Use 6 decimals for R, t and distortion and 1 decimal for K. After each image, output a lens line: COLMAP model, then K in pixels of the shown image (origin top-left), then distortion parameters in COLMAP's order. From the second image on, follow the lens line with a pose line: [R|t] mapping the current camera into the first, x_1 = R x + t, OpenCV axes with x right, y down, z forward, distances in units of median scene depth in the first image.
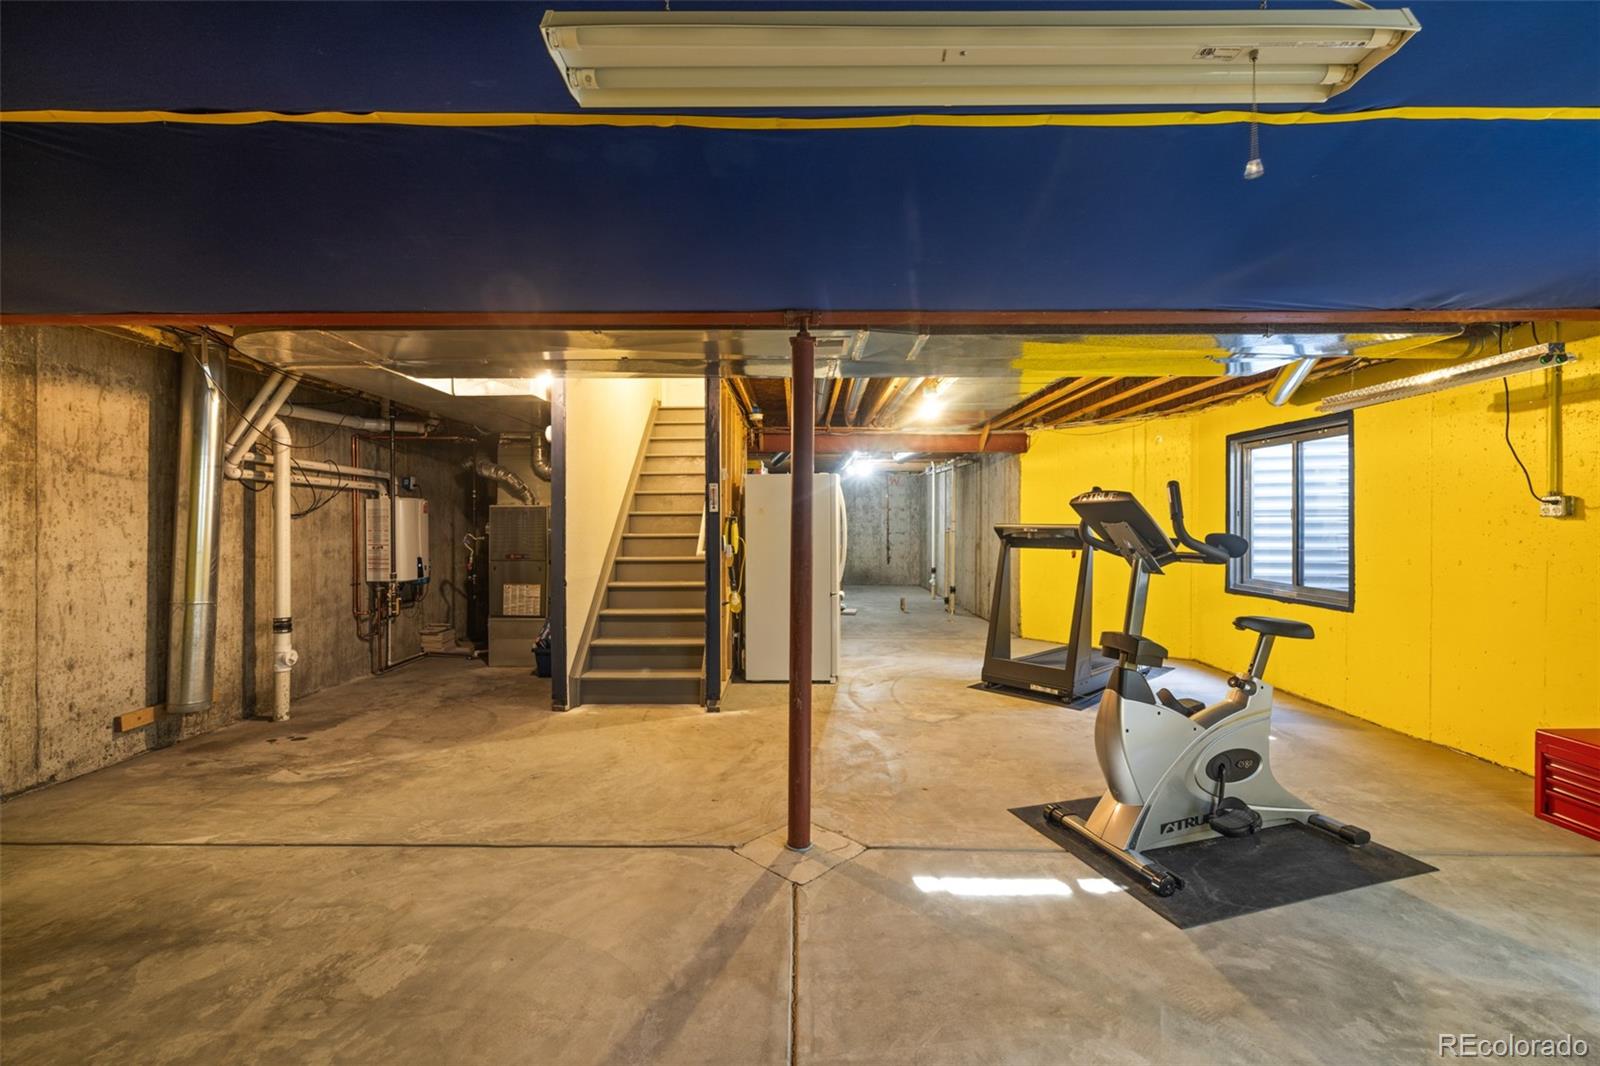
lens RADIAL K [[709.6, 0, 800.0], [0, 709.6, 533.0], [0, 0, 1]] dist [0.000528, 0.000798]
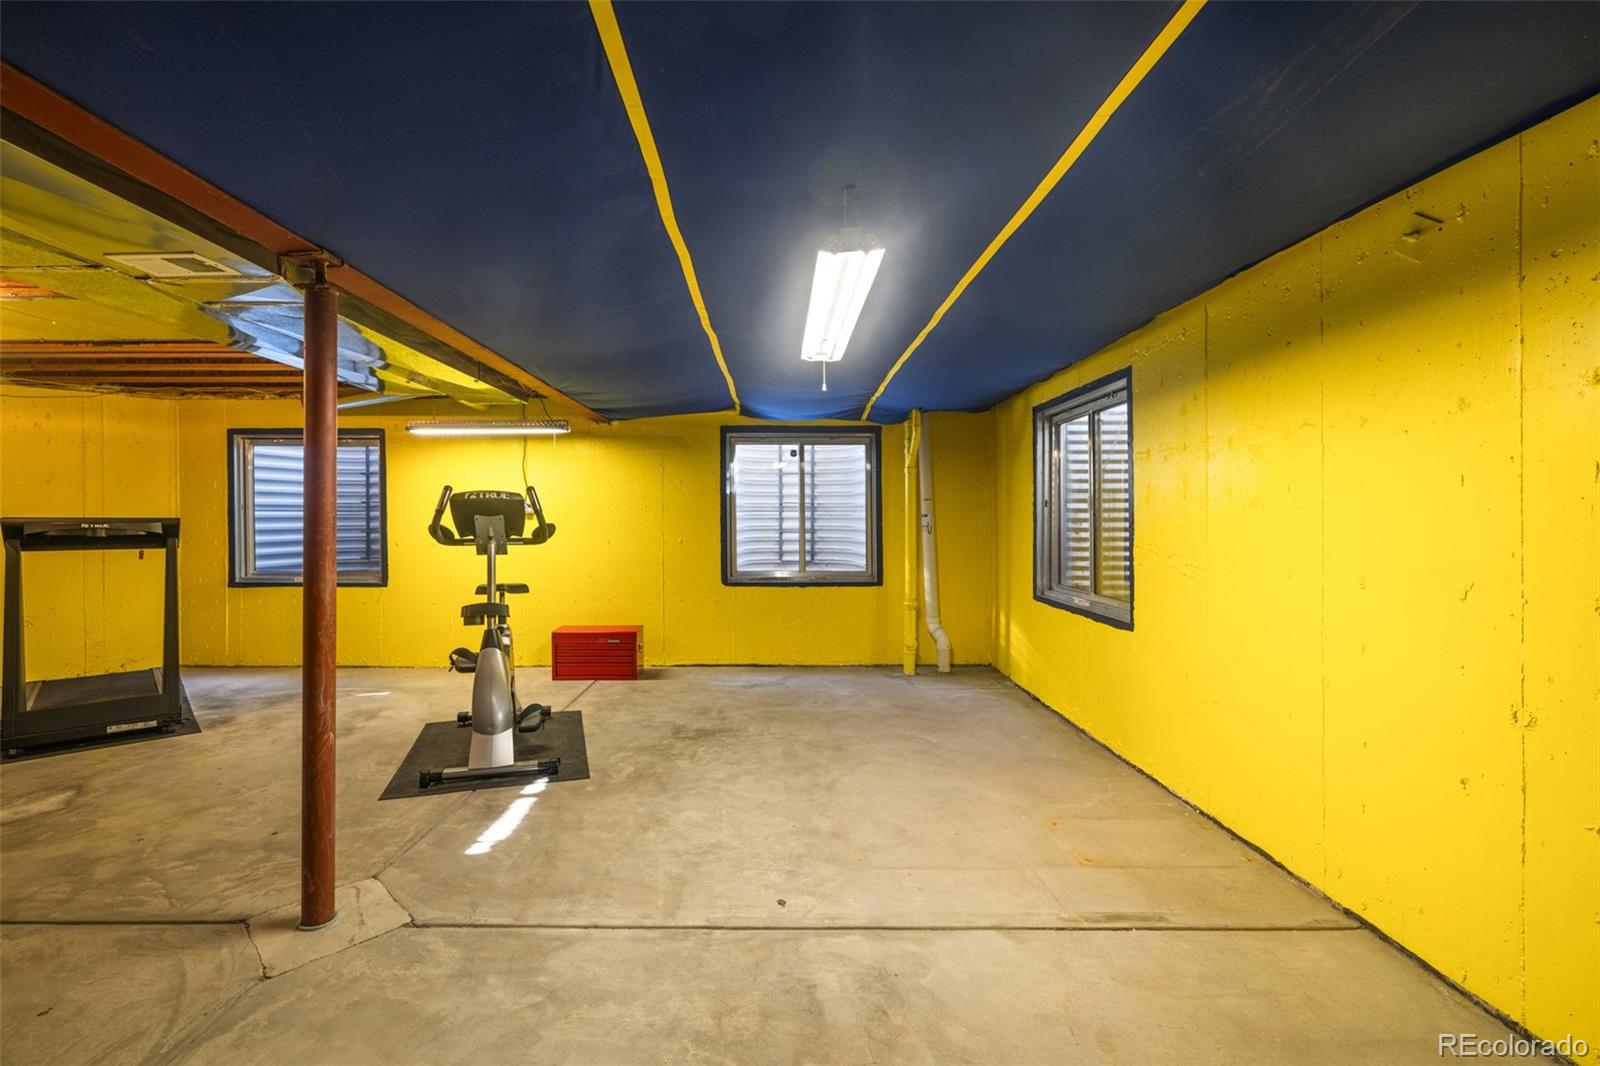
lens RADIAL K [[709.6, 0, 800.0], [0, 709.6, 533.0], [0, 0, 1]] dist [0.000528, 0.000798]
pose [[-0.065150, -0.021505, 0.997644, -0.776975], [0.014036, 0.999649, 0.022465, -0.004452], [-0.997777, 0.015466, -0.064825, 0.480351]]
